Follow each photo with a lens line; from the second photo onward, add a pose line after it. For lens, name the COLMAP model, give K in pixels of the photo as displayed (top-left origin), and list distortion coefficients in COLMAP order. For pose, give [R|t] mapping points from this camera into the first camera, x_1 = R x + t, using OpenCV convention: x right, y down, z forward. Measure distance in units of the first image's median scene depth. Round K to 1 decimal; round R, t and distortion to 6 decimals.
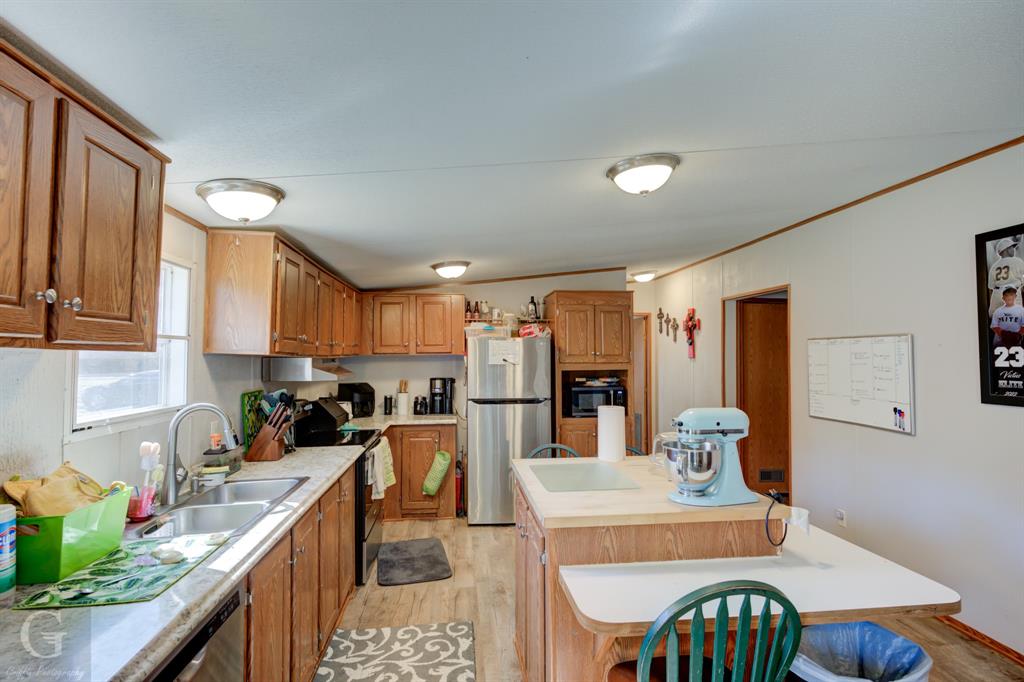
lens RADIAL K [[508.9, 0, 518.8], [0, 508.9, 342.1], [0, 0, 1]] dist [0.006737, -0.000872]
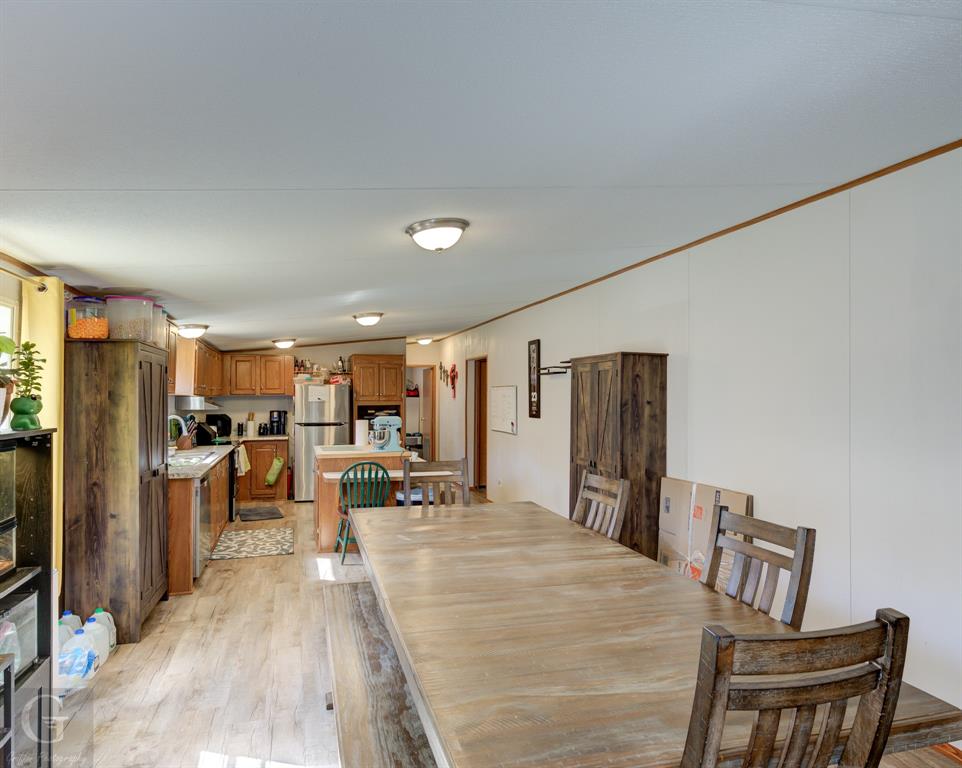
lens RADIAL K [[558.4, 0, 456.9], [0, 558.4, 388.0], [0, 0, 1]] dist [-0.000711, -0.000269]
pose [[0.987103, 0.003626, 0.160046, 0.111353], [-0.005506, 0.999921, 0.011304, -0.019264], [-0.159992, -0.012039, 0.987045, -0.747788]]
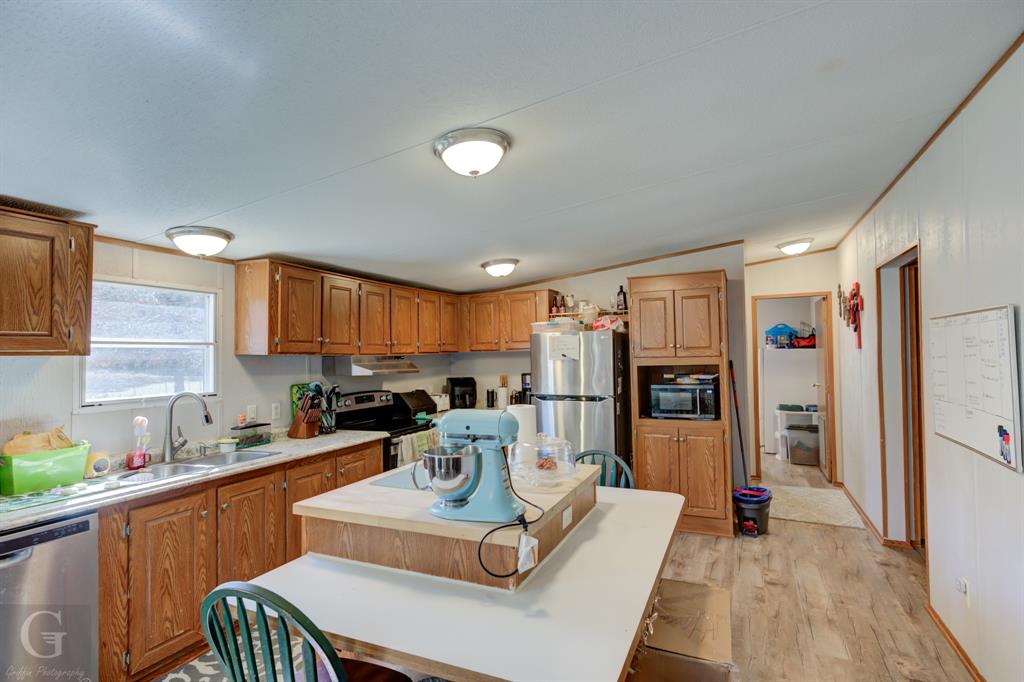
lens RADIAL K [[508.9, 0, 516.0], [0, 508.9, 343.4], [0, 0, 1]] dist [0.006737, -0.000872]
pose [[0.858327, -0.025039, -0.512491, 0.364419], [0.031636, 0.999491, 0.004152, 0.005392], [0.512126, -0.019777, 0.858682, 0.115160]]
